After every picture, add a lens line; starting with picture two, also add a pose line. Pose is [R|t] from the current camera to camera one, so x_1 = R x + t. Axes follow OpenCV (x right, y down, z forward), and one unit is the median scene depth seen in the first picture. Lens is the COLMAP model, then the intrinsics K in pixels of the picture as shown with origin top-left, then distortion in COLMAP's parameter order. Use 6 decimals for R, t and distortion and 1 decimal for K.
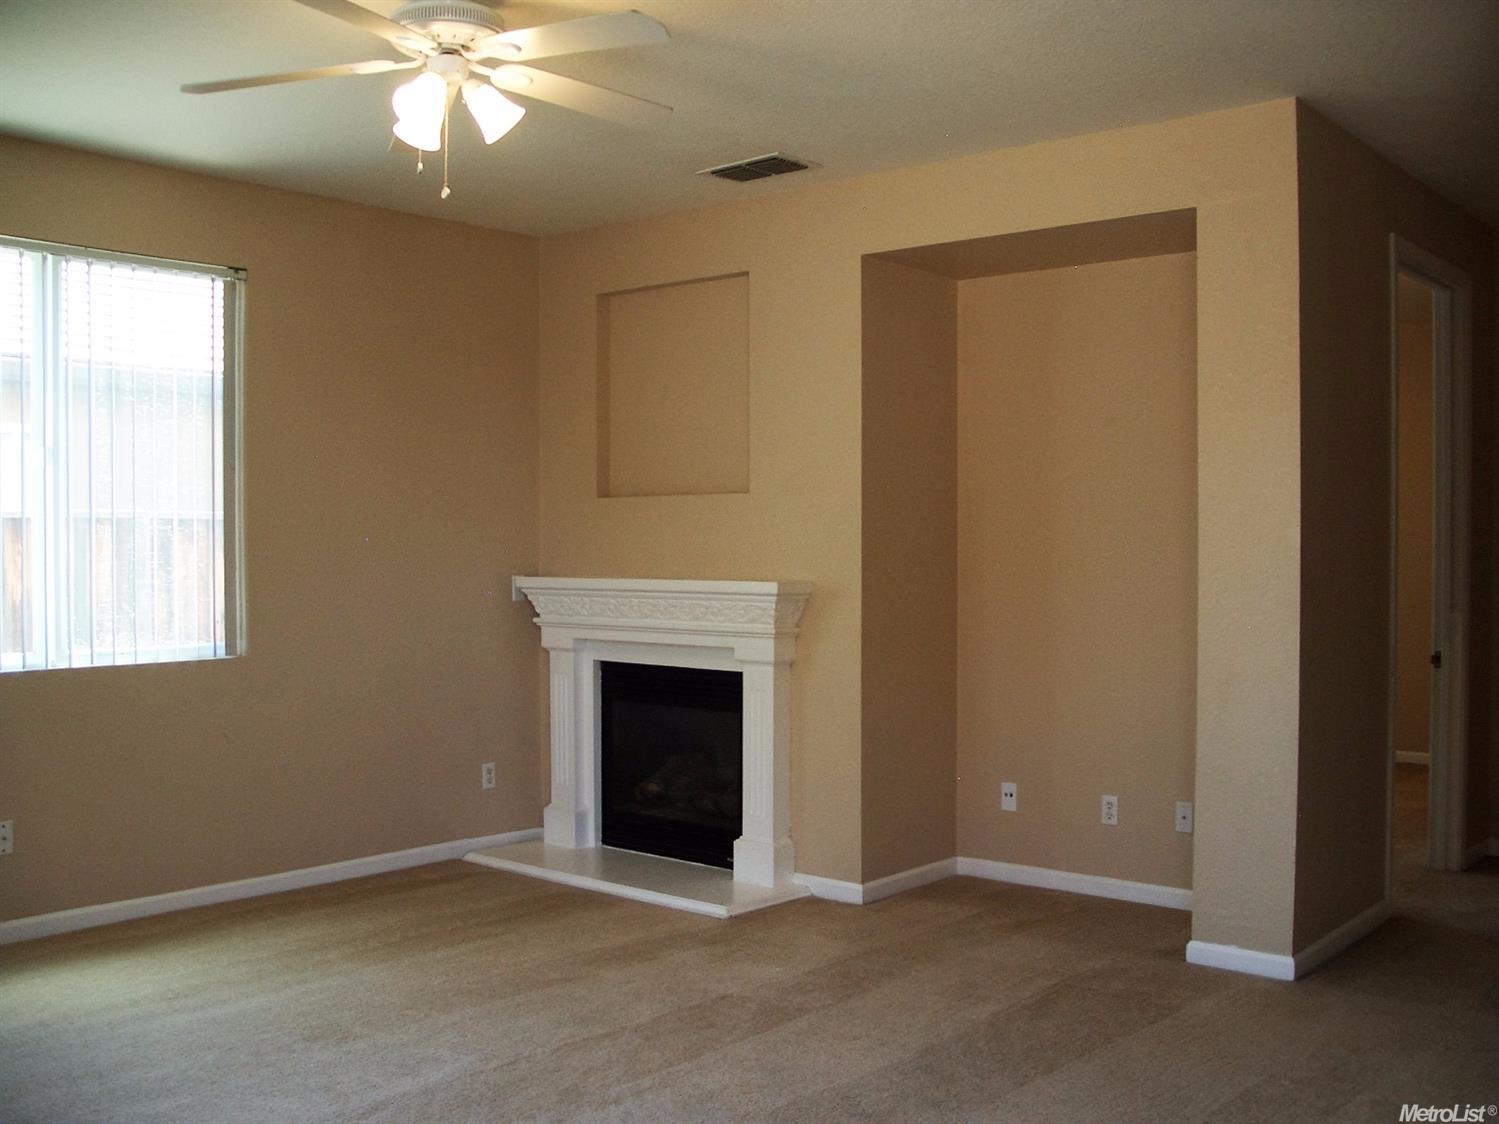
lens RADIAL K [[1465.2, 0, 749.5], [0, 1465.2, 562.0], [0, 0, 1]] dist [-0.228715, 0.317373]
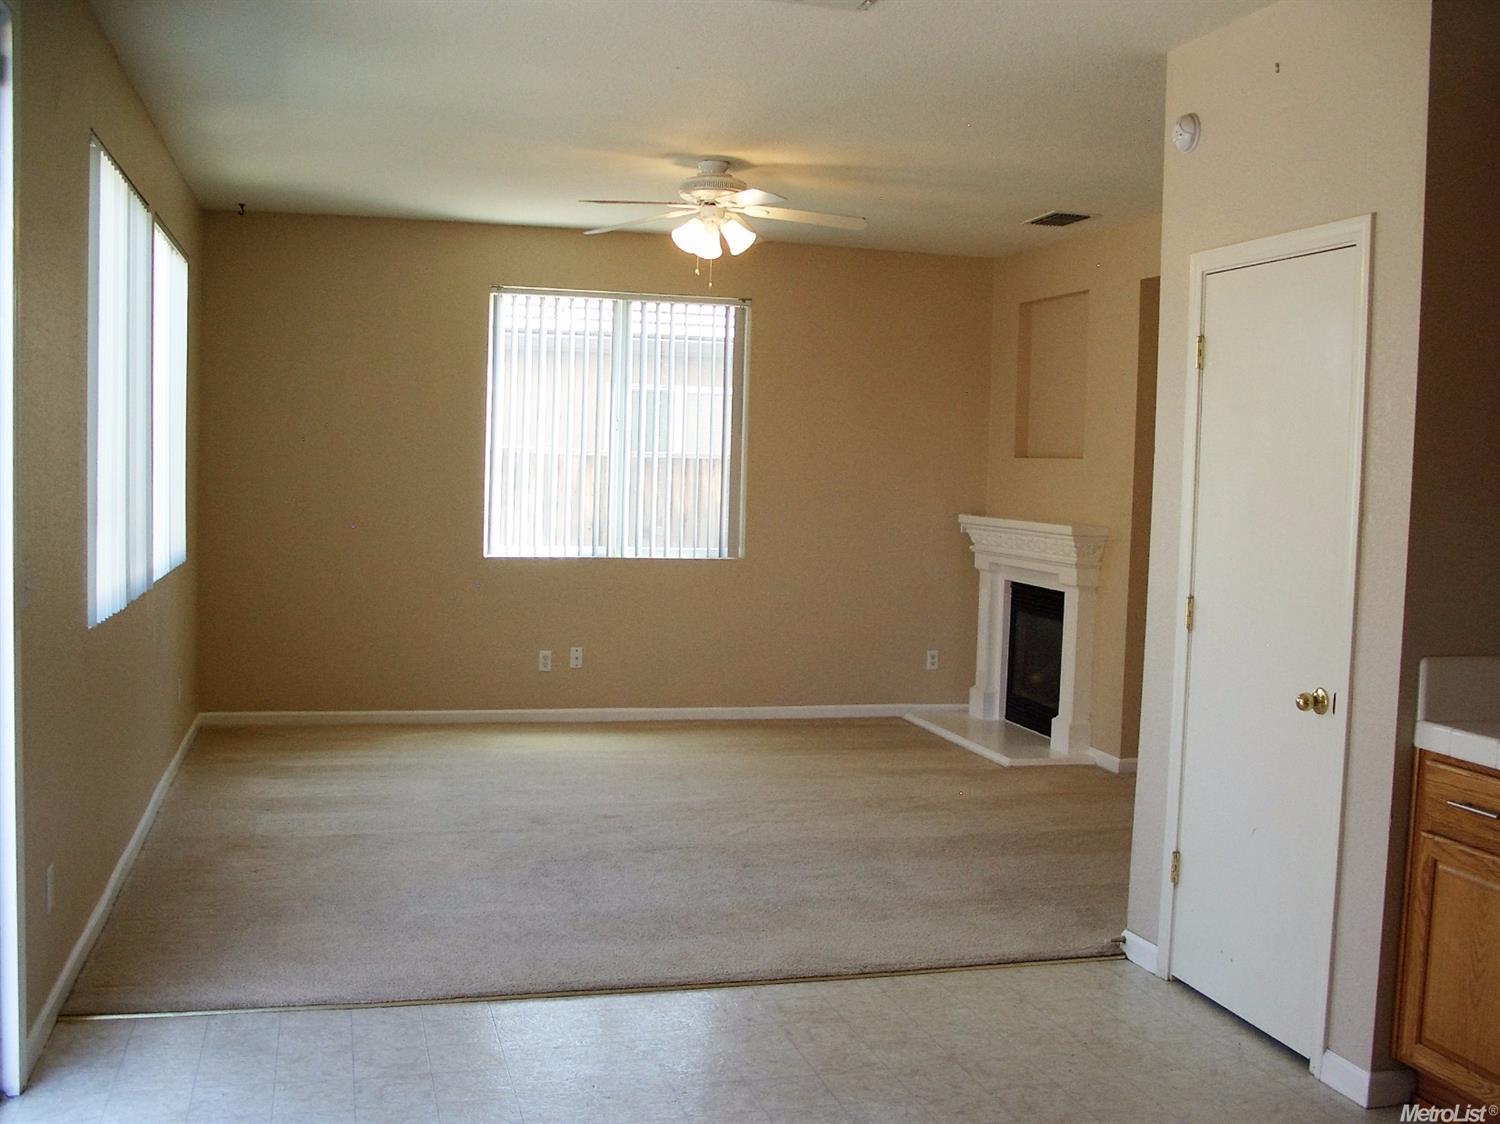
lens RADIAL K [[1523.5, 0, 788.5], [0, 1523.5, 572.9], [0, 0, 1]] dist [-0.200495, 0.240640]
pose [[0.833294, 0.064593, -0.549044, 0.515854], [-0.039582, 0.997573, 0.057287, -0.011306], [0.551411, -0.026005, 0.833828, -0.278651]]
